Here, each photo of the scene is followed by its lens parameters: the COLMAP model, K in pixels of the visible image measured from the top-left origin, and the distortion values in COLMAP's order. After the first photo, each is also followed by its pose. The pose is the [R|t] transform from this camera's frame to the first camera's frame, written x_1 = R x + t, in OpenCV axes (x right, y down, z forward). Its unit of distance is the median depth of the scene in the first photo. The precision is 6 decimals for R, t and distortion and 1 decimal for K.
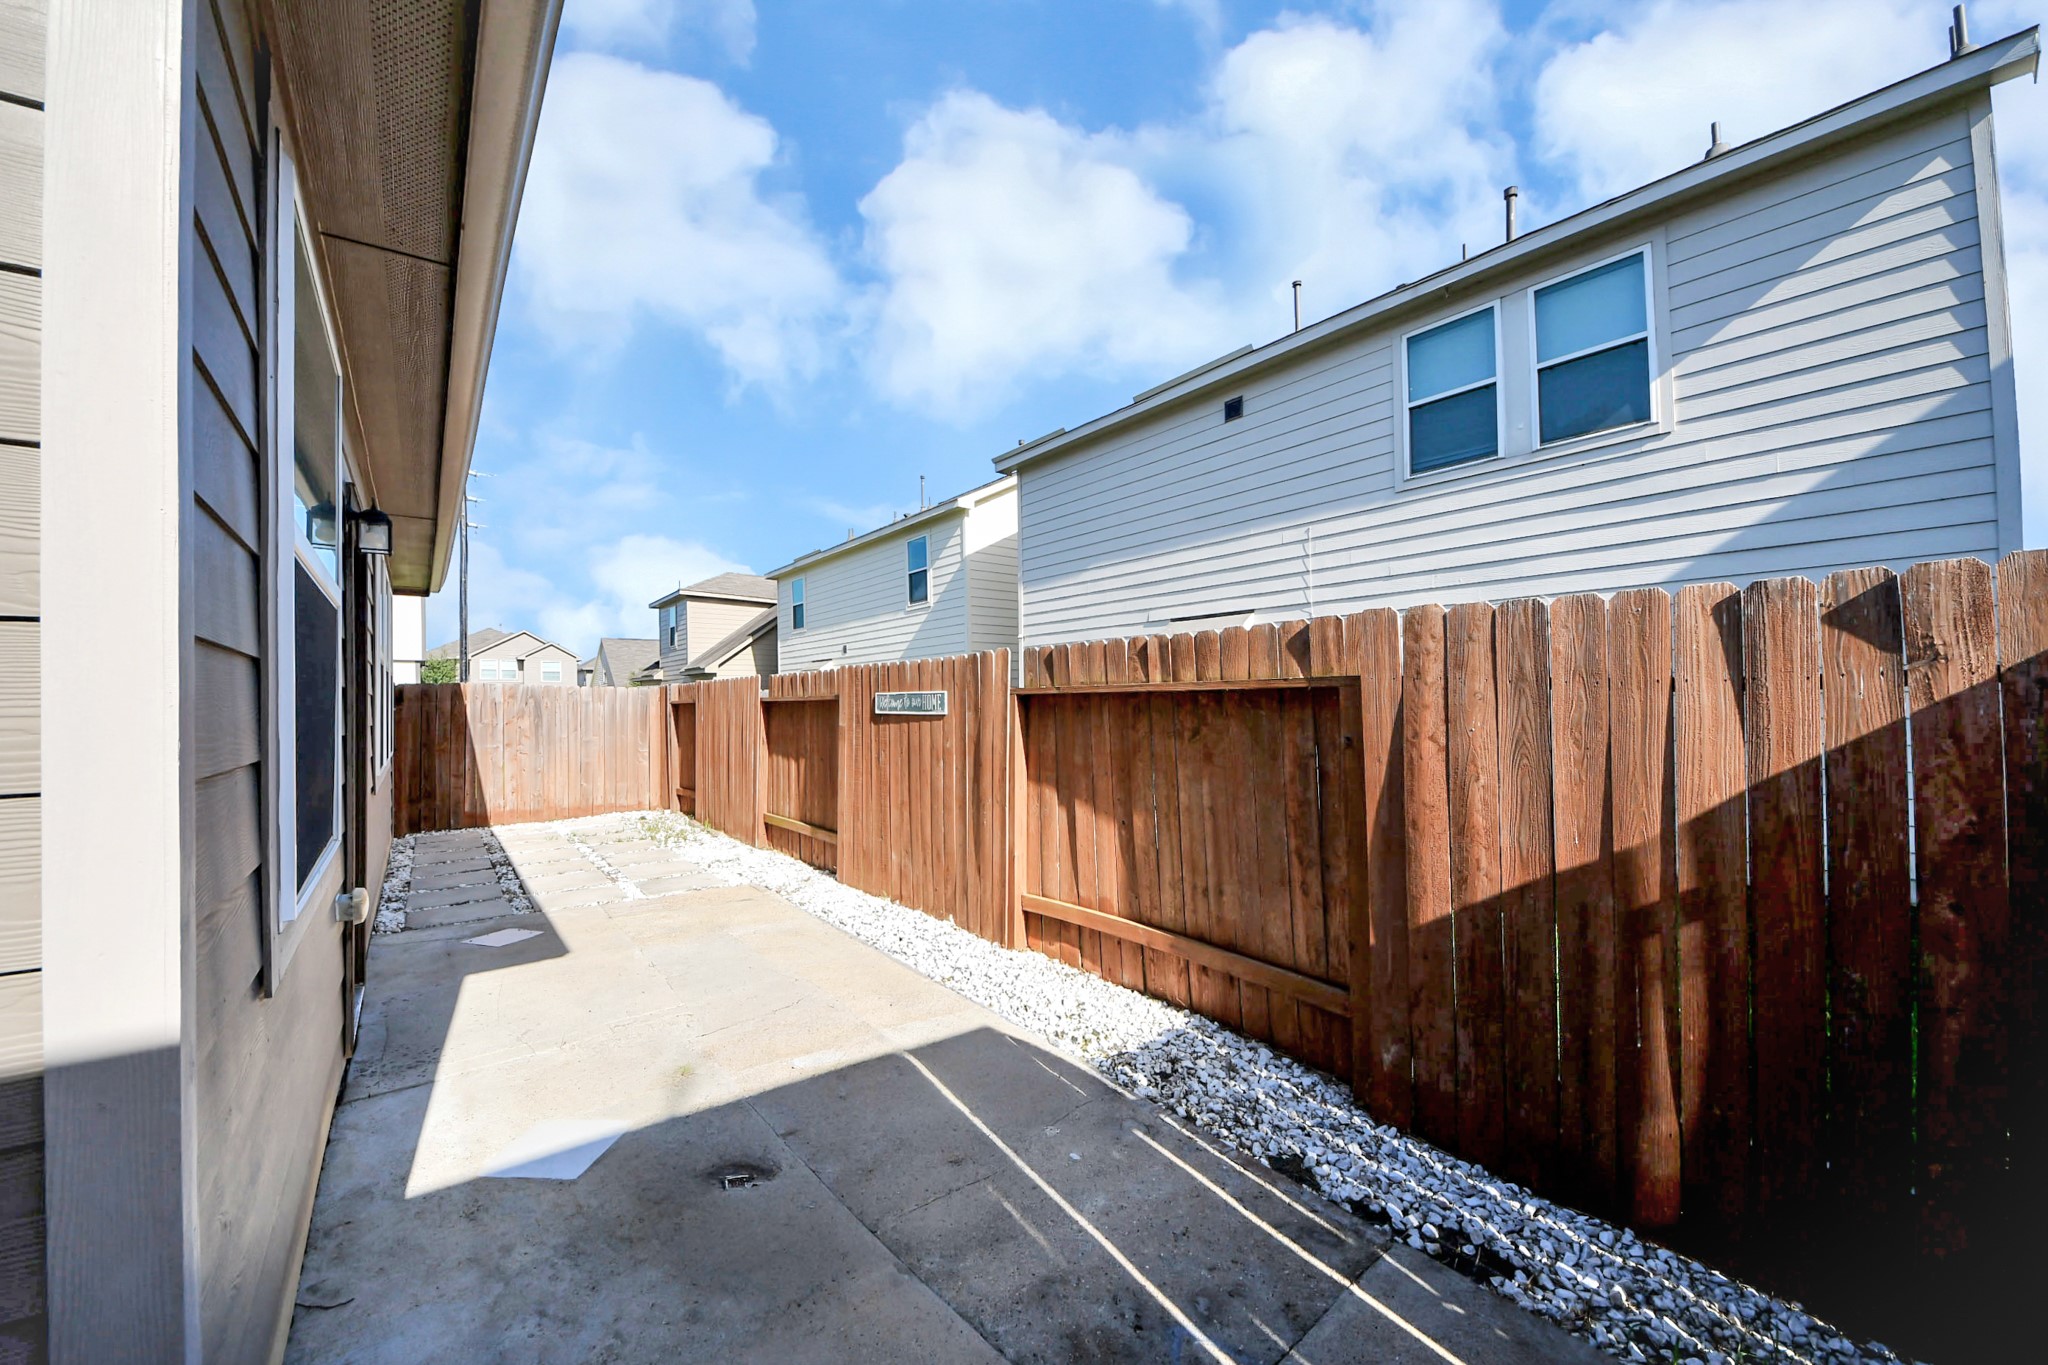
lens RADIAL K [[711.7, 0, 1024.0], [0, 711.7, 682.5], [0, 0, 1]] dist [-0.001337, -0.012819]
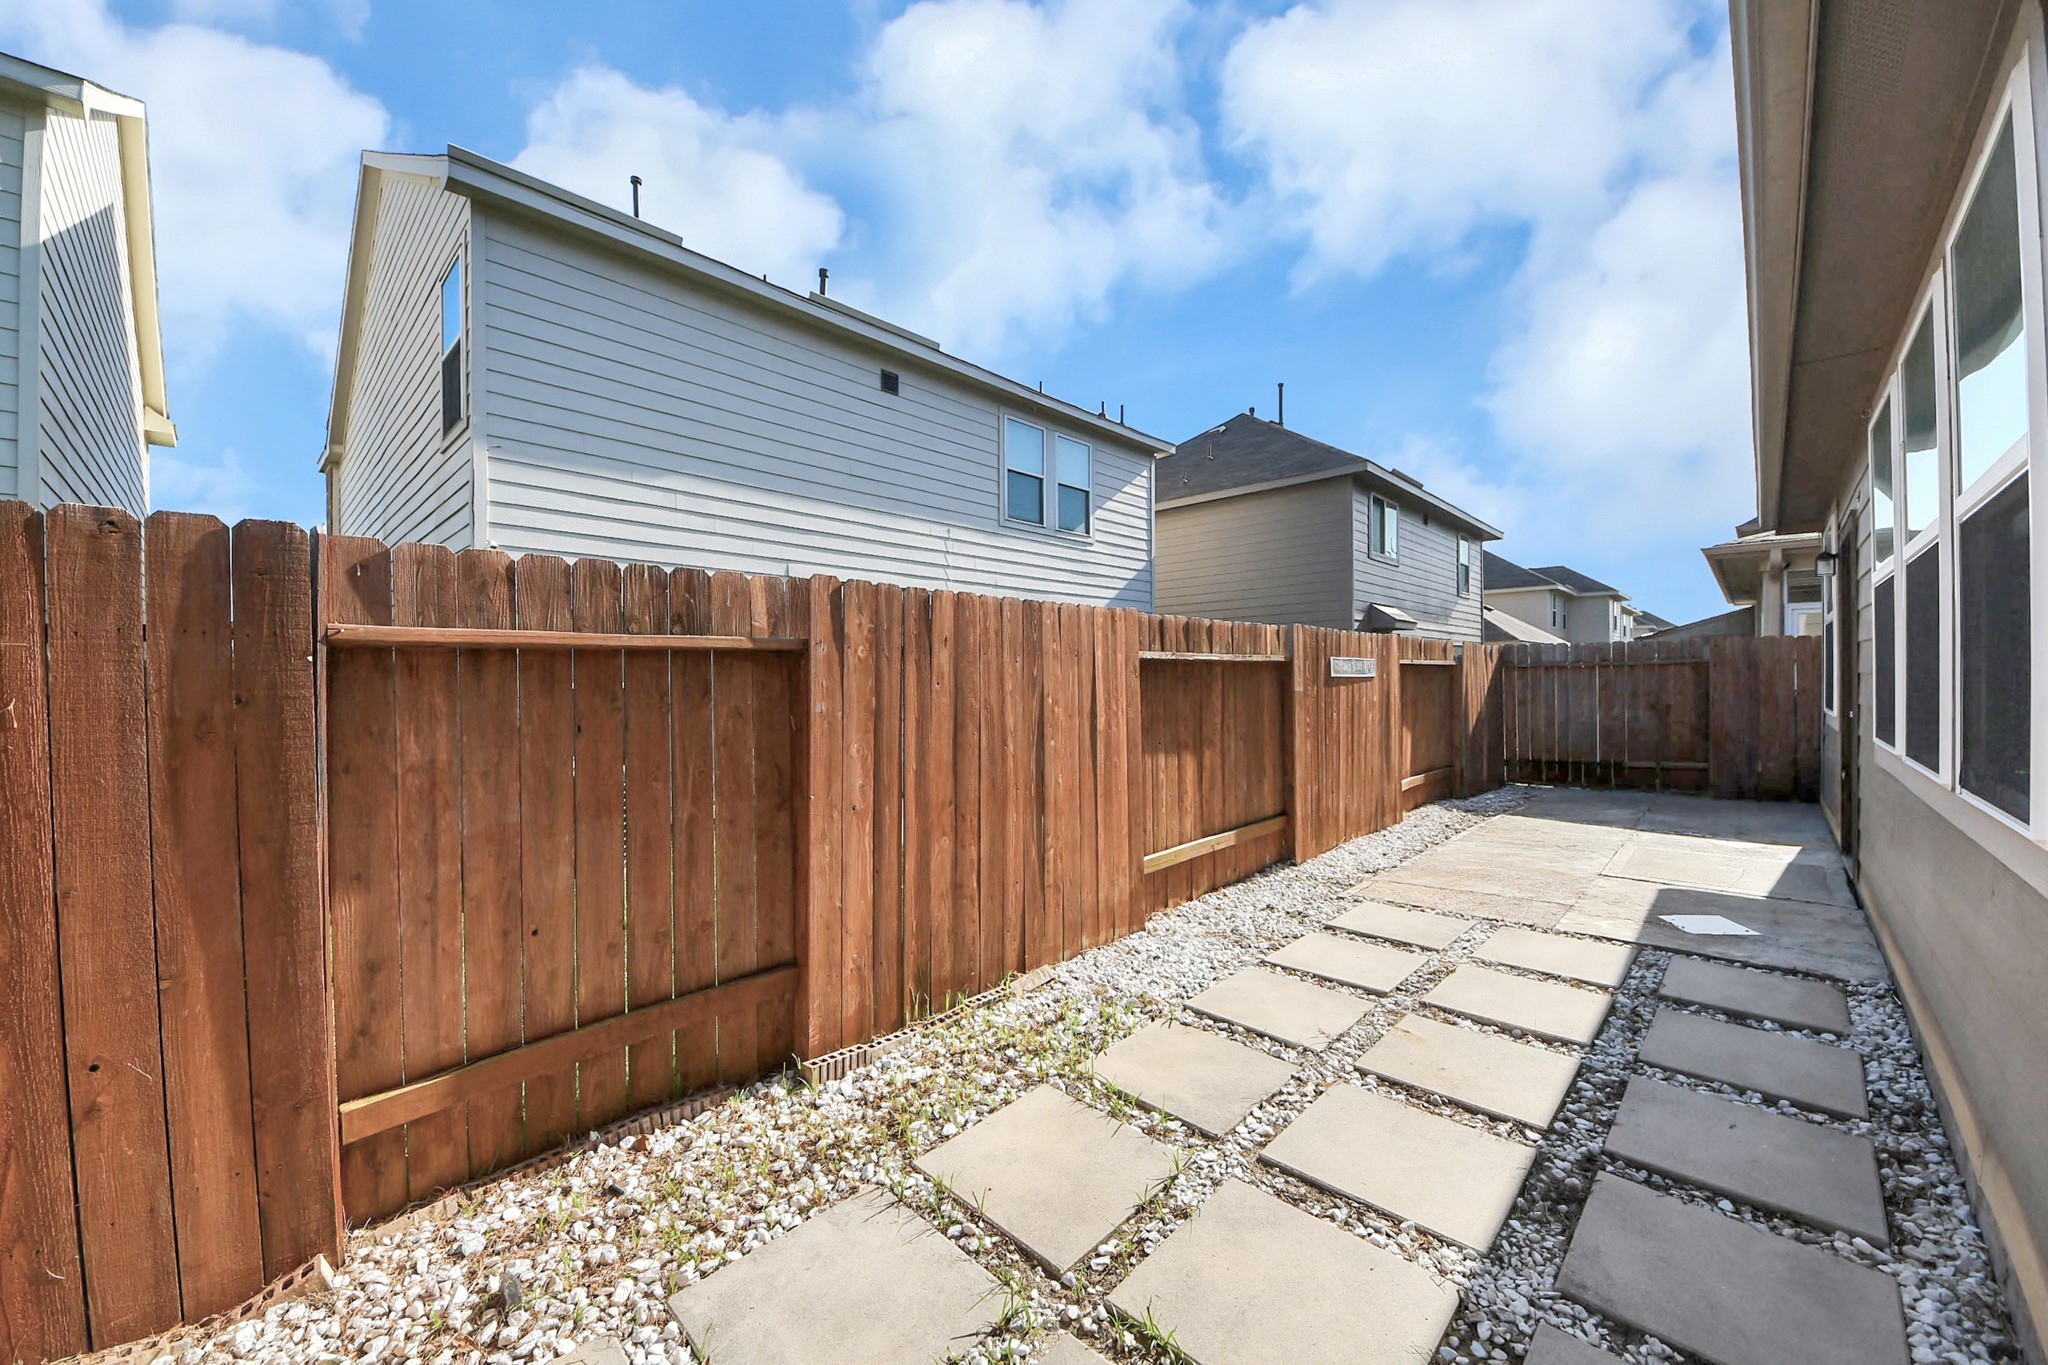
lens RADIAL K [[718.7, 0, 1014.9], [0, 718.7, 686.2], [0, 0, 1]] dist [0.045340, -0.030097]
pose [[-0.108198, -0.002099, 0.994127, -0.991946], [-0.015521, 0.999879, 0.000422, 0.050934], [-0.994008, -0.015385, -0.108218, 1.257347]]
